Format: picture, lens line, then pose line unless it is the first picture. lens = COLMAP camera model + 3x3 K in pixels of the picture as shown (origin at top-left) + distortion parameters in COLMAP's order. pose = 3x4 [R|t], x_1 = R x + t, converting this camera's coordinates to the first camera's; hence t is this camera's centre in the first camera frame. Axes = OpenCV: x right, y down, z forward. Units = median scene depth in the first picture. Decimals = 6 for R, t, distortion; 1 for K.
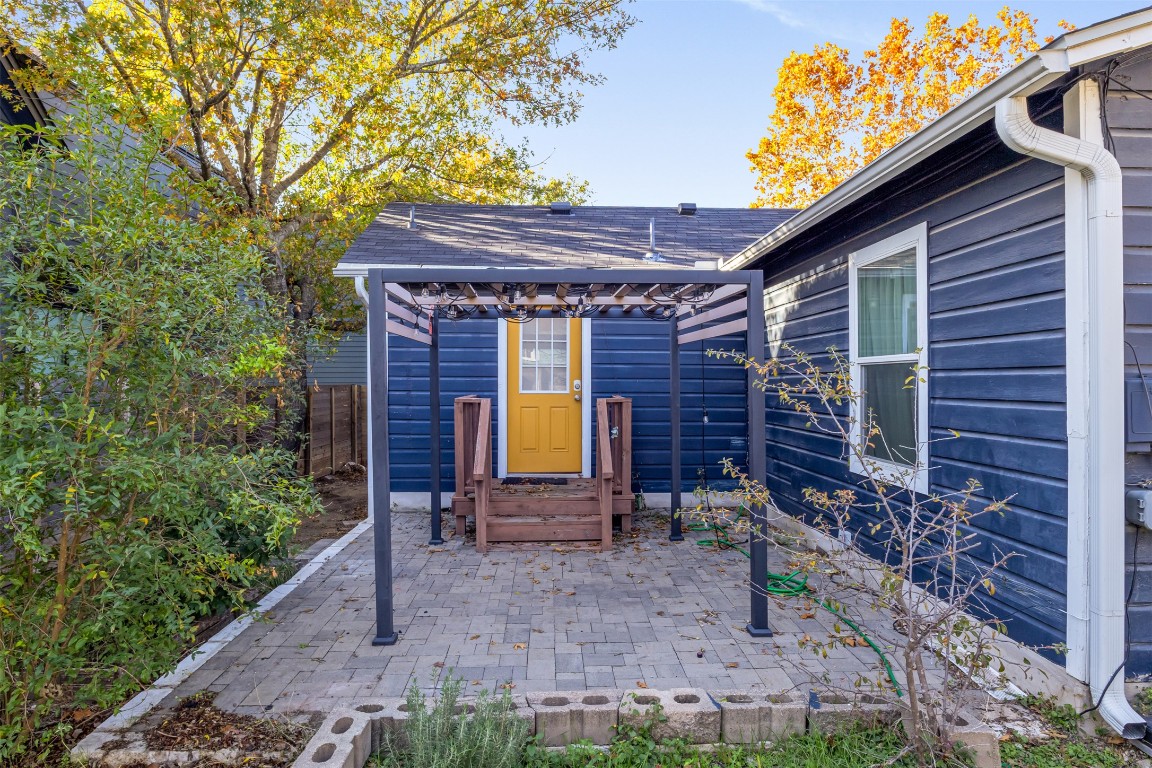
lens RADIAL K [[661.6, 0, 576.0], [0, 661.6, 384.0], [0, 0, 1]] dist [0.000203, -0.000580]
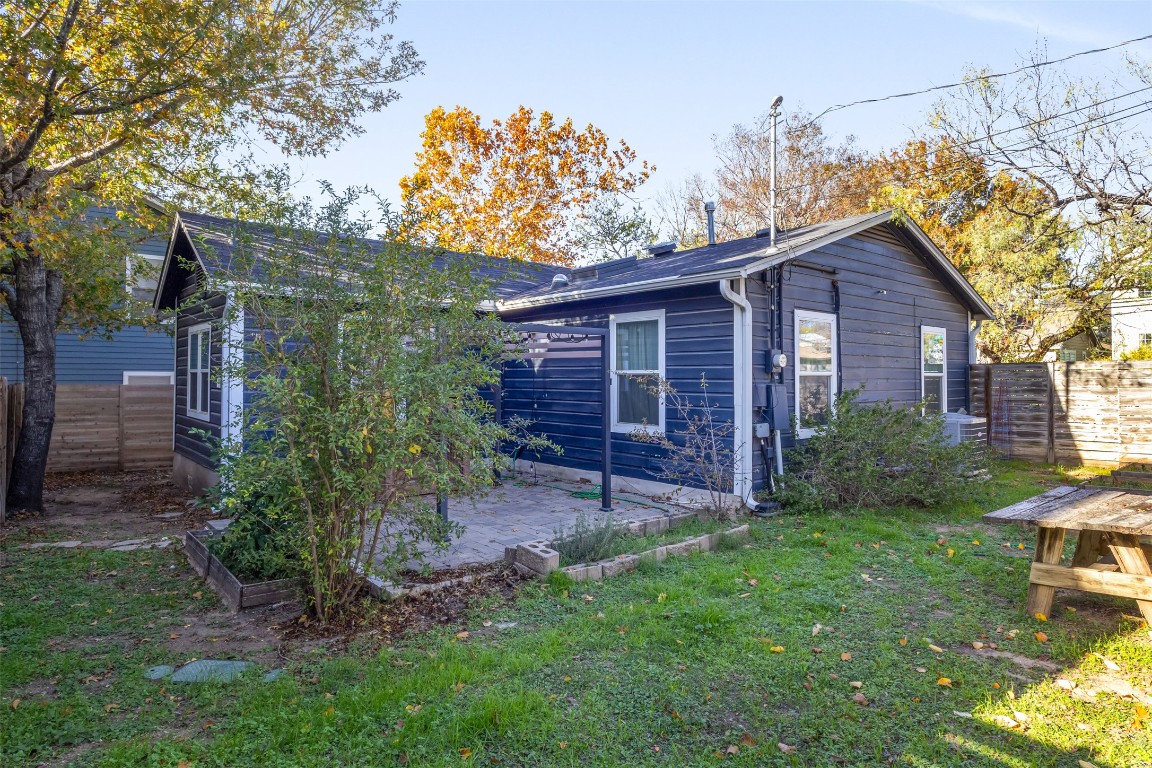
lens RADIAL K [[661.6, 0, 576.0], [0, 661.6, 384.0], [0, 0, 1]] dist [0.000203, -0.000580]
pose [[0.790208, -0.007935, 0.612787, -1.348237], [0.000427, 0.999923, 0.012397, -0.039628], [-0.612839, -0.009535, 0.790151, -0.685862]]
